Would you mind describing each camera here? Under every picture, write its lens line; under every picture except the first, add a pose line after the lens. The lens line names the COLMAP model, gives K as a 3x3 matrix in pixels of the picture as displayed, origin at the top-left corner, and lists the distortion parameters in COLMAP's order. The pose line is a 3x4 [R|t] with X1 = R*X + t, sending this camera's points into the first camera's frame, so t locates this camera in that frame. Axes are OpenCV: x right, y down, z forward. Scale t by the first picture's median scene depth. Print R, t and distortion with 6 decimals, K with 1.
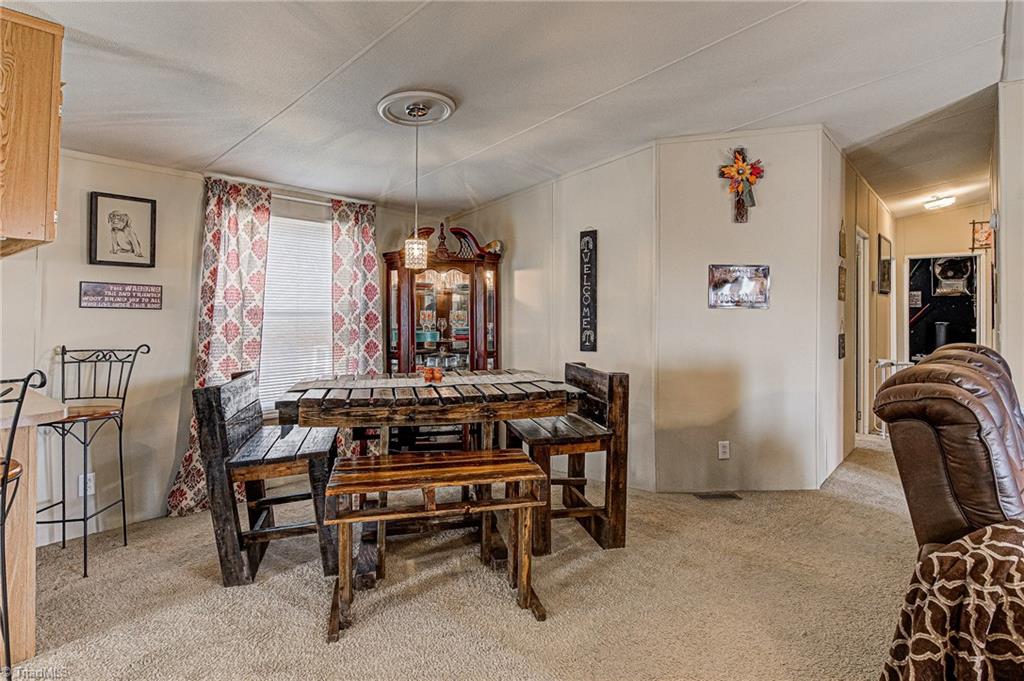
lens RADIAL K [[540.6, 0, 506.8], [0, 540.6, 317.0], [0, 0, 1]] dist [0.015891, 0.000164]
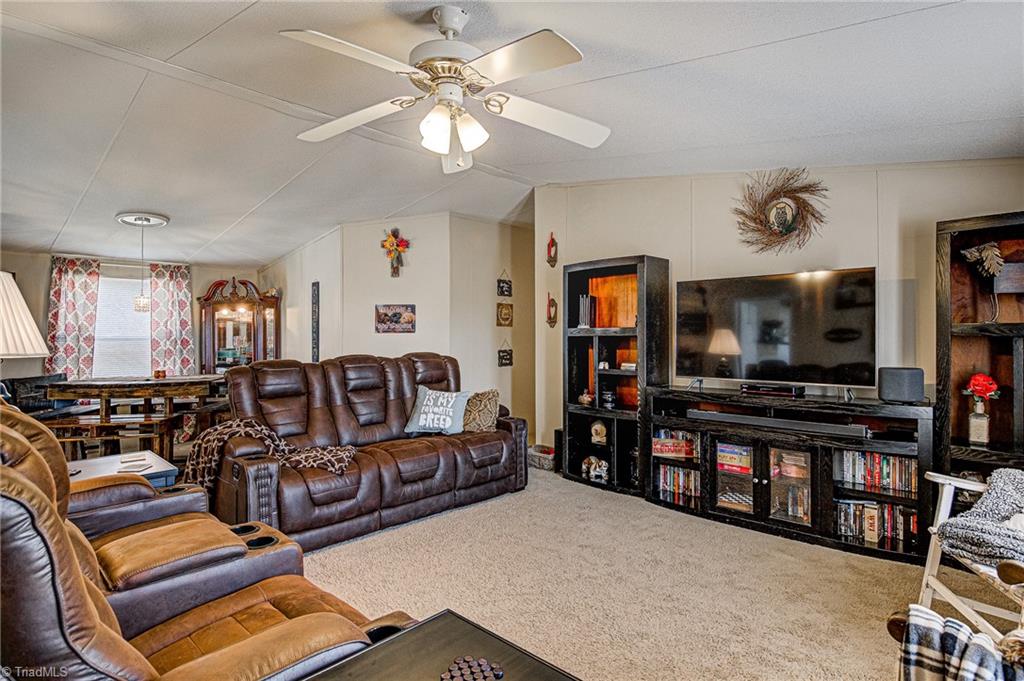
lens RADIAL K [[541.4, 0, 514.3], [0, 541.4, 337.5], [0, 0, 1]] dist [0.005262, -0.001348]
pose [[0.998856, -0.010350, -0.046679, 0.839032], [0.010099, 0.999933, -0.005600, 0.008928], [0.046734, 0.005123, 0.998894, -0.517794]]
